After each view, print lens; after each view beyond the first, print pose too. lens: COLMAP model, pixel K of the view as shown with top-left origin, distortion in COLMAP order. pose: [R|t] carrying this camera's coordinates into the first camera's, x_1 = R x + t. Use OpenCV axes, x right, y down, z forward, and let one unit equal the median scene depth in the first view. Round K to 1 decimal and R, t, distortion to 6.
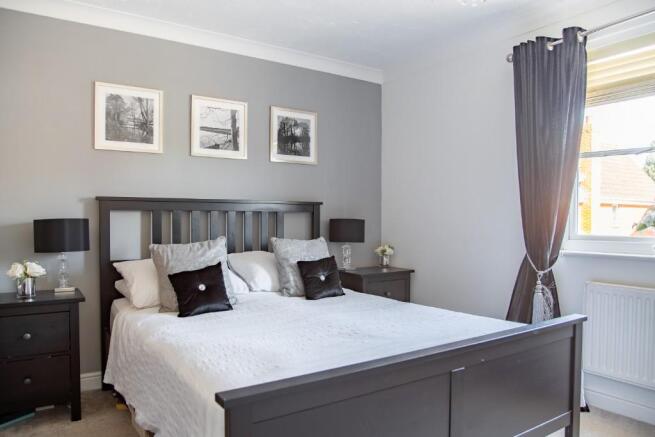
lens RADIAL K [[470.0, 0, 316.9], [0, 470.0, 221.3], [0, 0, 1]] dist [-0.059947, 0.007134]
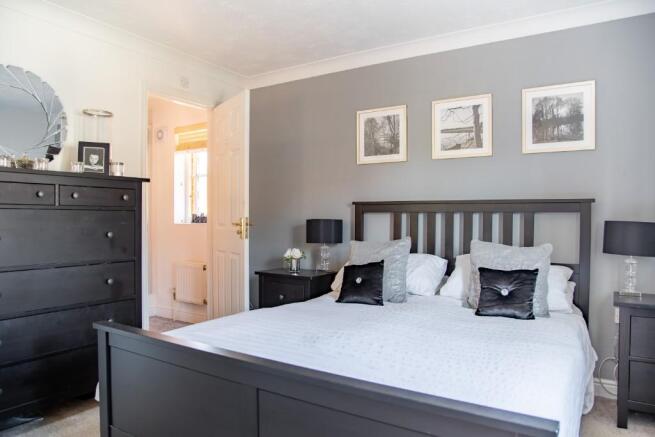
lens RADIAL K [[453.5, 0, 327.4], [0, 453.5, 222.5], [0, 0, 1]] dist [-0.047436, 0.002513]
pose [[0.413605, 0.008887, -0.910413, 0.581319], [-0.010067, 0.999936, 0.005188, -0.002520], [0.910401, 0.007019, 0.413668, 0.385856]]
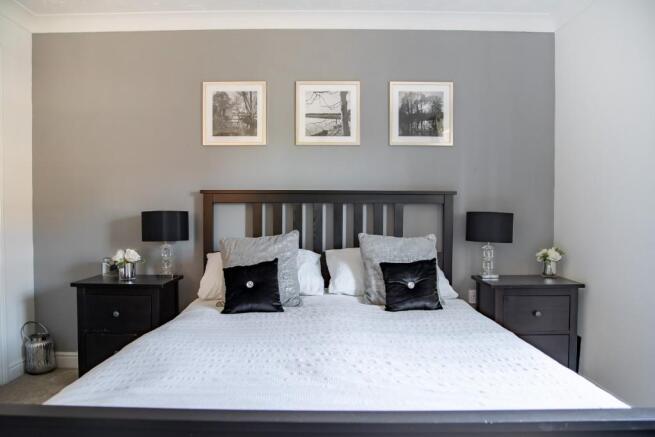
lens RADIAL K [[470.0, 0, 316.9], [0, 470.0, 221.3], [0, 0, 1]] dist [-0.059947, 0.007134]
pose [[0.830760, 0.014574, -0.556440, 0.315469], [-0.005436, 0.999822, 0.018071, -0.002839], [0.556605, -0.011988, 0.830691, 0.235912]]
